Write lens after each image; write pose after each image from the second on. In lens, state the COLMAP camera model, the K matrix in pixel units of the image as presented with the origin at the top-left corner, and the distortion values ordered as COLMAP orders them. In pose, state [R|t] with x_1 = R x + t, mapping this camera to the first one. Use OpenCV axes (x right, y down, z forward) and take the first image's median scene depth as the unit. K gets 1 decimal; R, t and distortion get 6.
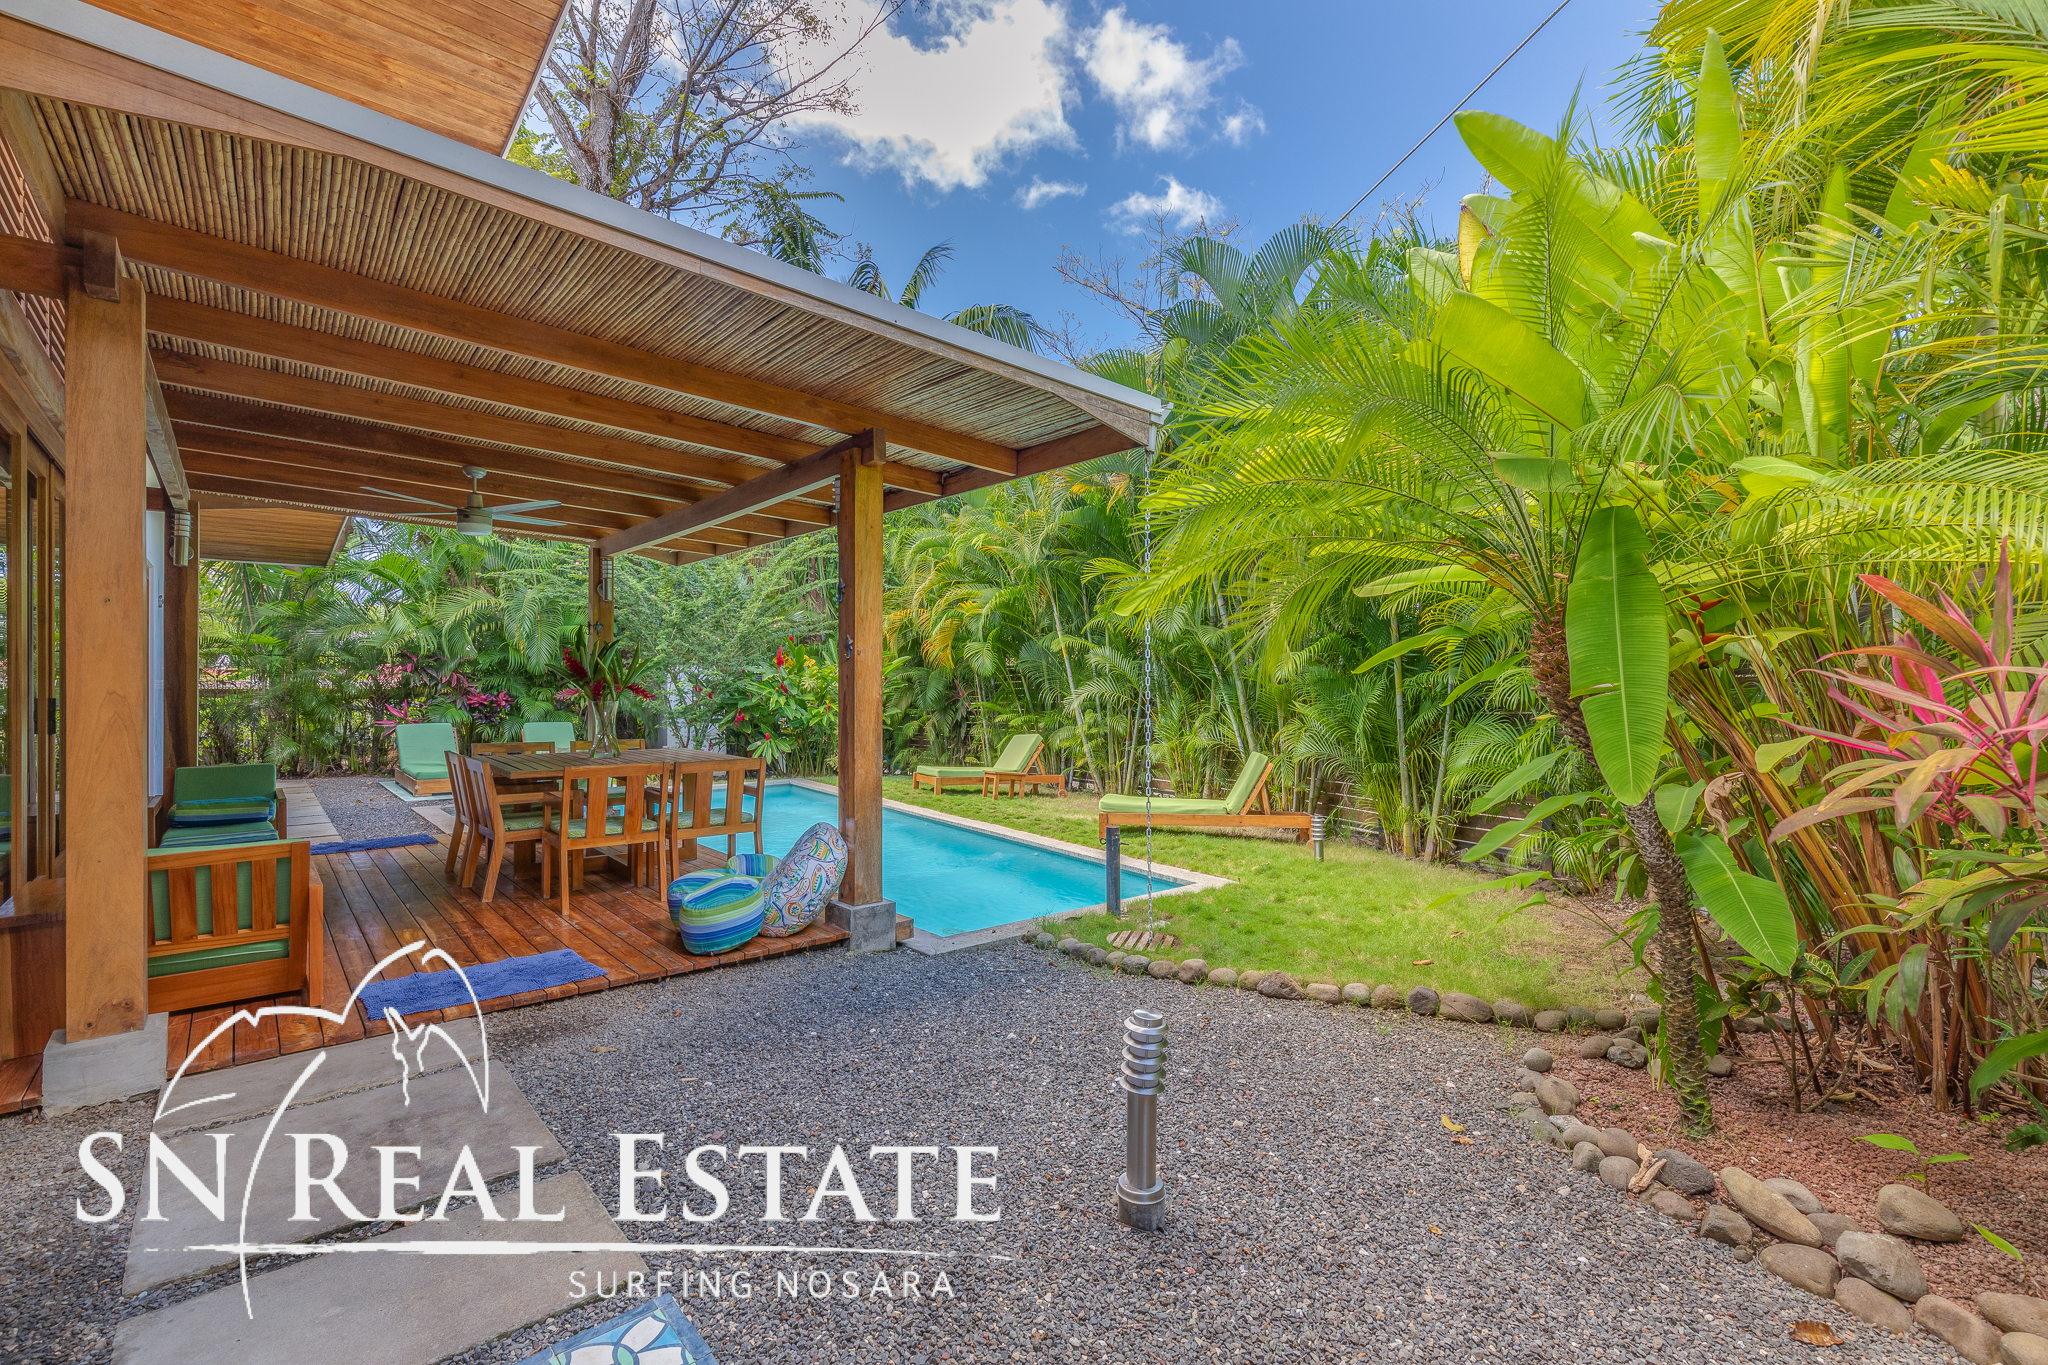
lens RADIAL K [[850.8, 0, 1024.0], [0, 850.8, 682.5], [0, 0, 1]] dist [0.000121, 0.000000]
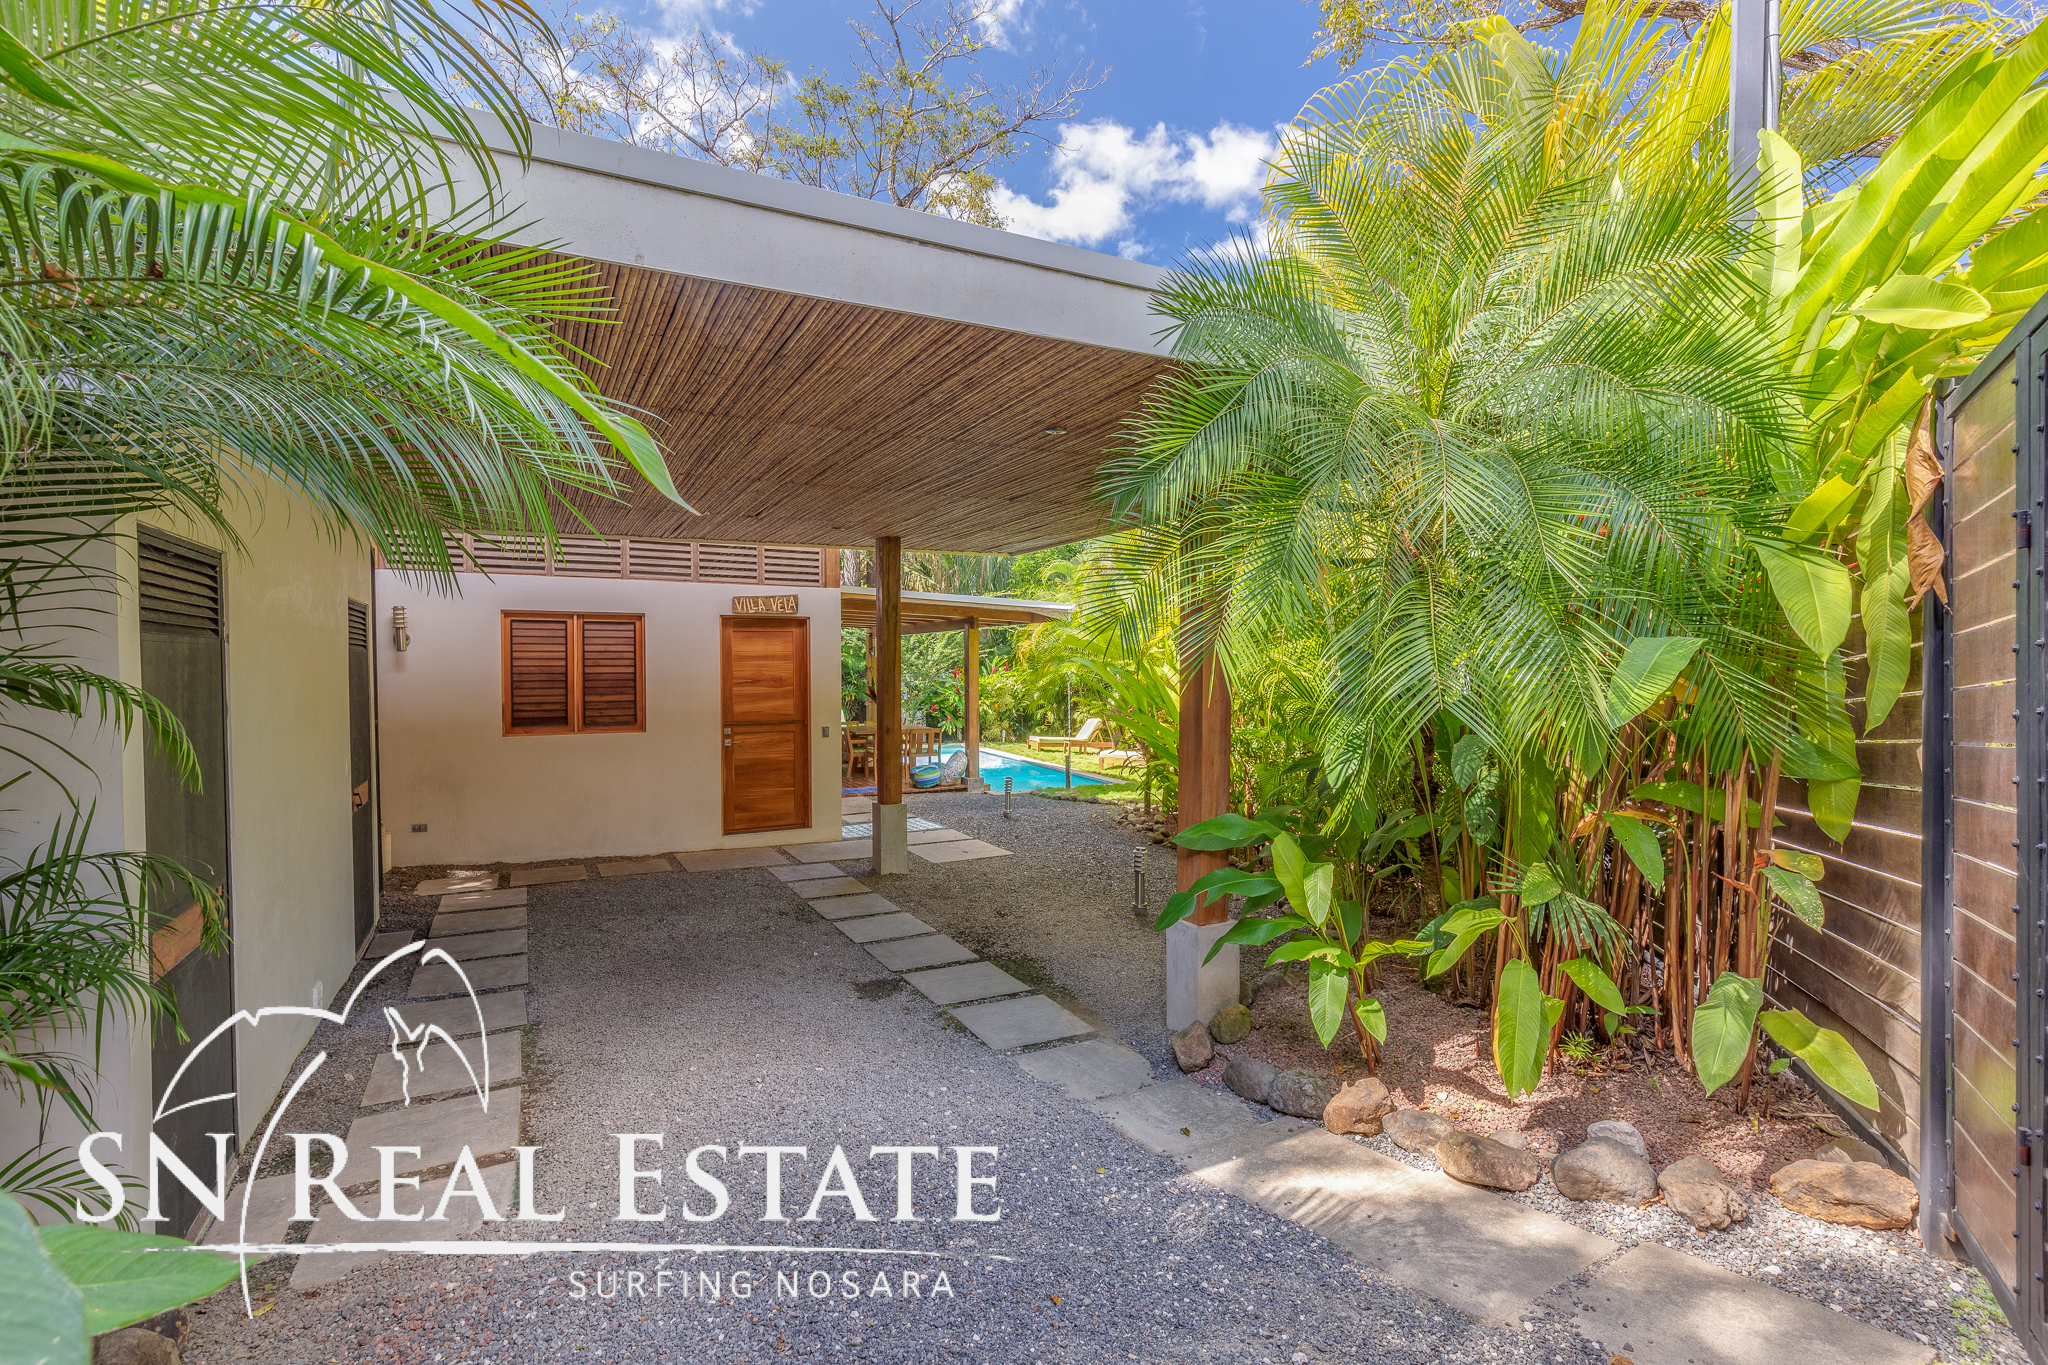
lens RADIAL K [[911.1, 0, 1024.0], [0, 911.1, 682.5], [0, 0, 1]] dist [0.001506, -0.000142]
pose [[0.974031, -0.001358, -0.226412, 0.533320], [0.007202, 0.999662, 0.024986, -0.110551], [0.226301, -0.025968, 0.973711, -1.542623]]
